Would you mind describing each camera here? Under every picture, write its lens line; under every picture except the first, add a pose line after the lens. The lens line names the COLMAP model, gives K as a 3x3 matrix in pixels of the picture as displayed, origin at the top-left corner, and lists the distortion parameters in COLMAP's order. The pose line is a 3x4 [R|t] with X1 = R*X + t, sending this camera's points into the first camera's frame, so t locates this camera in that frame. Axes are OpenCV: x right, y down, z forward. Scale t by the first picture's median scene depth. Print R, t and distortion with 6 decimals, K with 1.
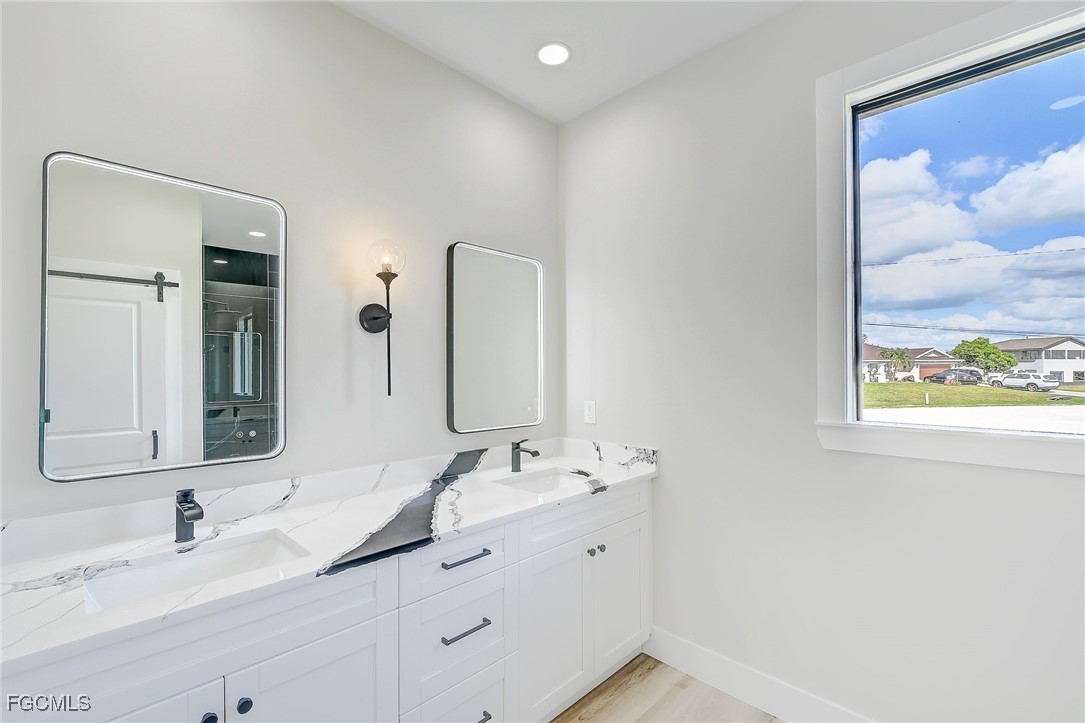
lens RADIAL K [[473.4, 0, 533.9], [0, 473.4, 370.0], [0, 0, 1]] dist [0.002342, -0.000147]
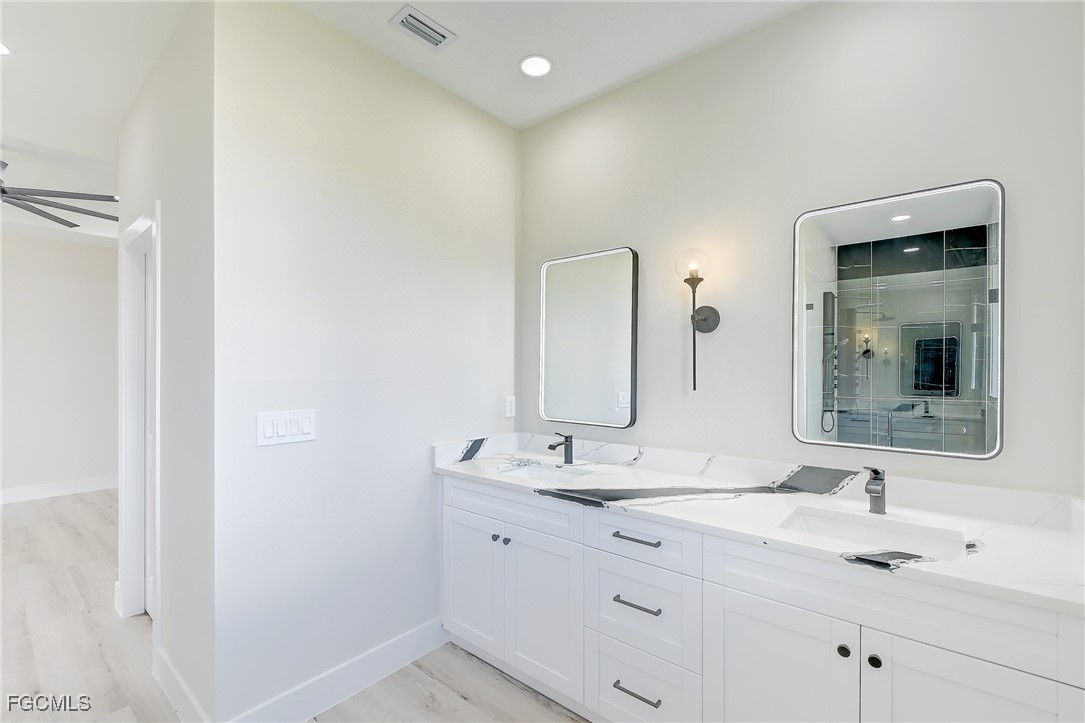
lens RADIAL K [[473.4, 0, 534.0], [0, 473.4, 361.7], [0, 0, 1]] dist [0.002342, -0.000147]
pose [[0.098742, 0.000088, -0.995113, 0.754694], [0.003313, 0.999994, 0.000417, -0.013885], [0.995108, -0.003338, 0.098741, 0.528863]]
